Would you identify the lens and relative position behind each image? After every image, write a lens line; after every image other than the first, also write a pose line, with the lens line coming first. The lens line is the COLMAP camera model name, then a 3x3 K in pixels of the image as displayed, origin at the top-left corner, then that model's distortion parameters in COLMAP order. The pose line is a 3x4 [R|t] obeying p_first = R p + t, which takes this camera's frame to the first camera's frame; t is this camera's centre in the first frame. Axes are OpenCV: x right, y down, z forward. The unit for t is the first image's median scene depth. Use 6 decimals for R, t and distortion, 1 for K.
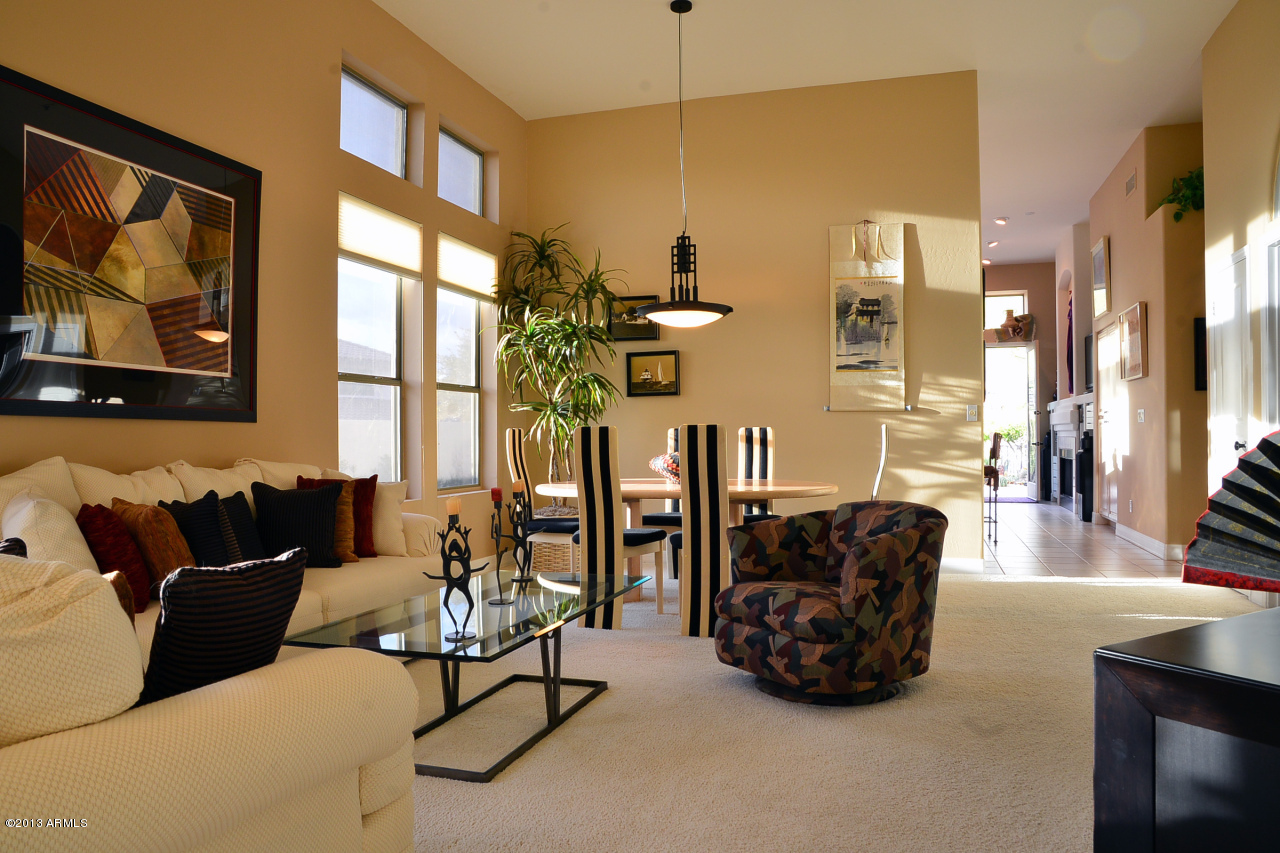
lens RADIAL K [[866.9, 0, 640.0], [0, 866.9, 426.5], [0, 0, 1]] dist [-0.125840, 0.082228]
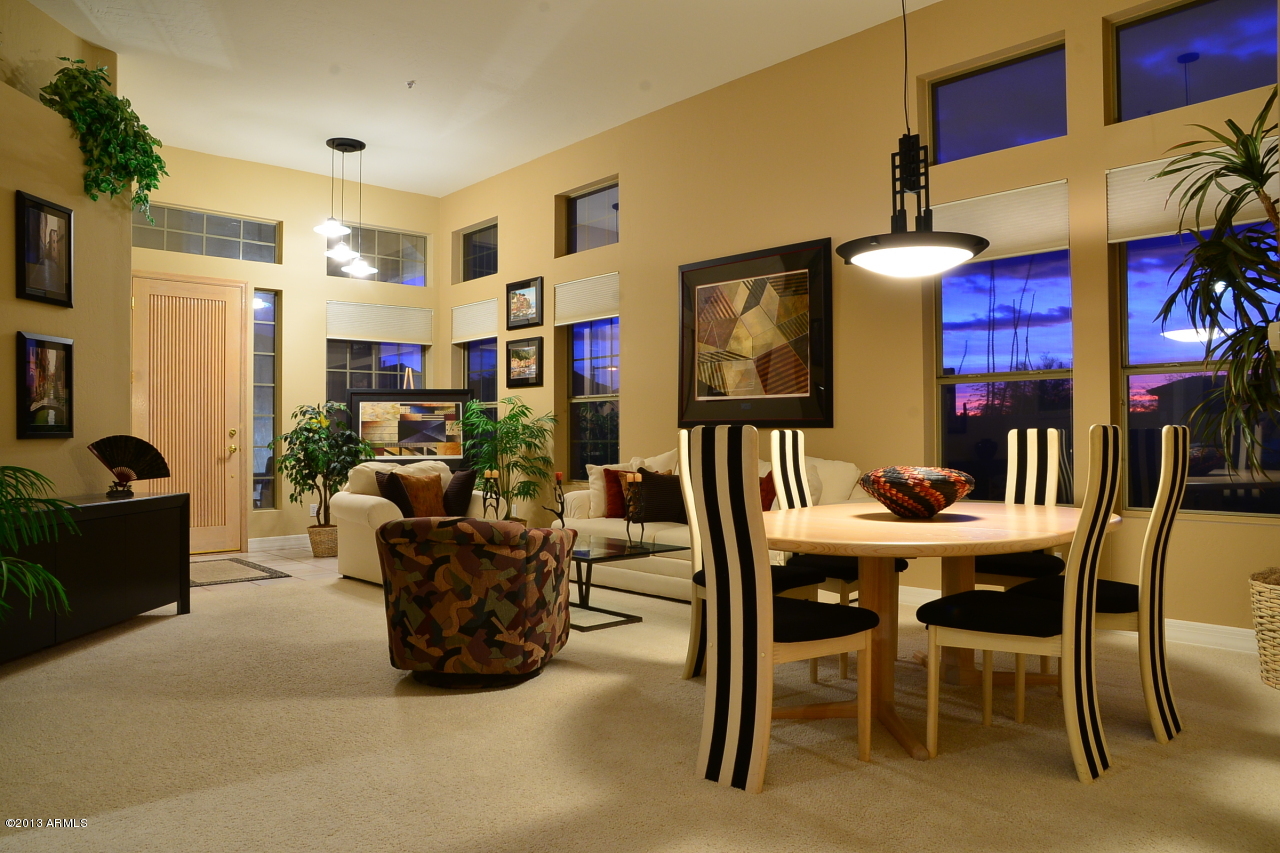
lens RADIAL K [[882.3, 0, 639.5], [0, 882.3, 438.2], [0, 0, 1]] dist [-0.126681, 0.095691]
pose [[-0.502806, 0.011151, -0.864327, 0.732253], [0.016118, 0.999864, 0.003523, 0.001500], [0.864249, -0.012159, -0.502917, 1.181926]]
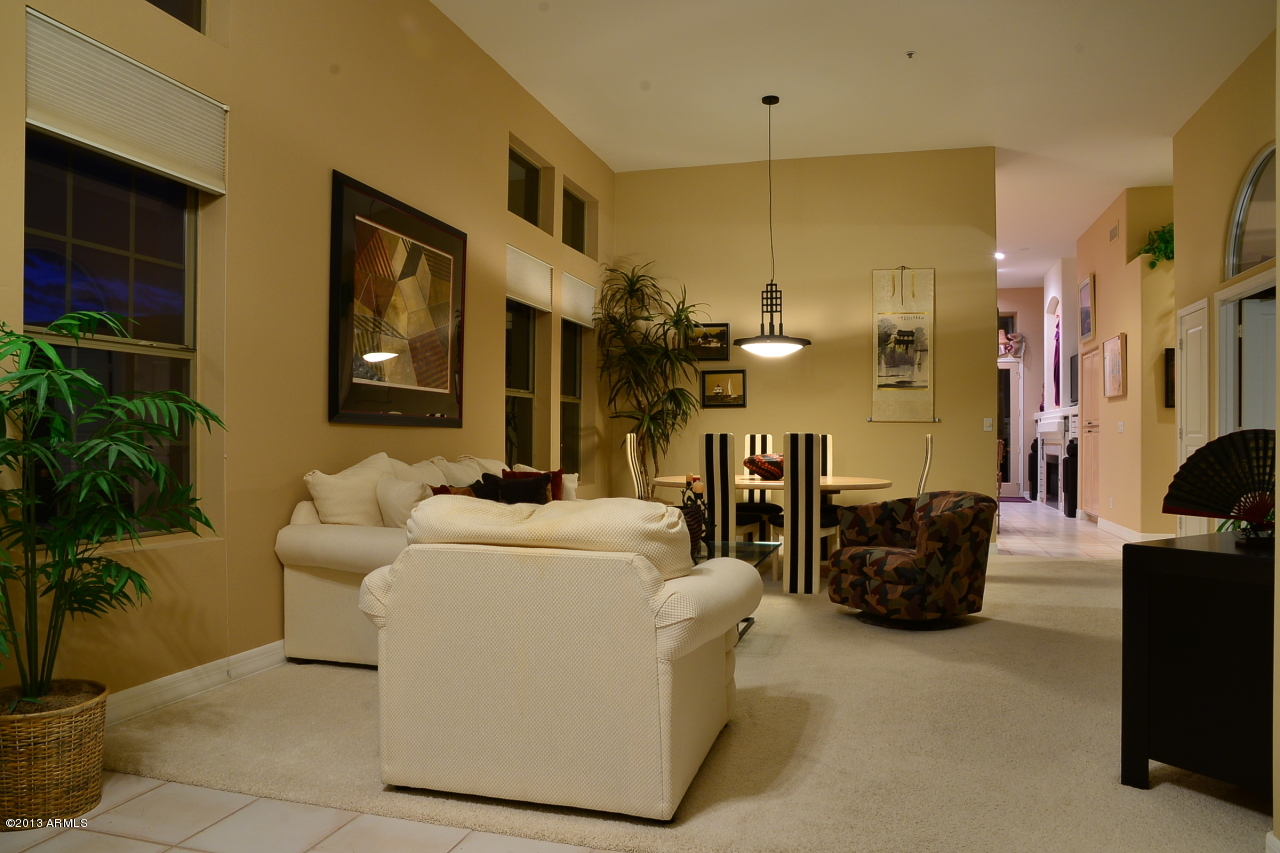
lens RADIAL K [[882.3, 0, 639.5], [0, 882.3, 438.2], [0, 0, 1]] dist [-0.126681, 0.095691]
pose [[0.999396, 0.007801, 0.033855, -0.187467], [-0.008115, 0.999925, 0.009133, -0.003058], [-0.033781, -0.009402, 0.999385, -0.290295]]
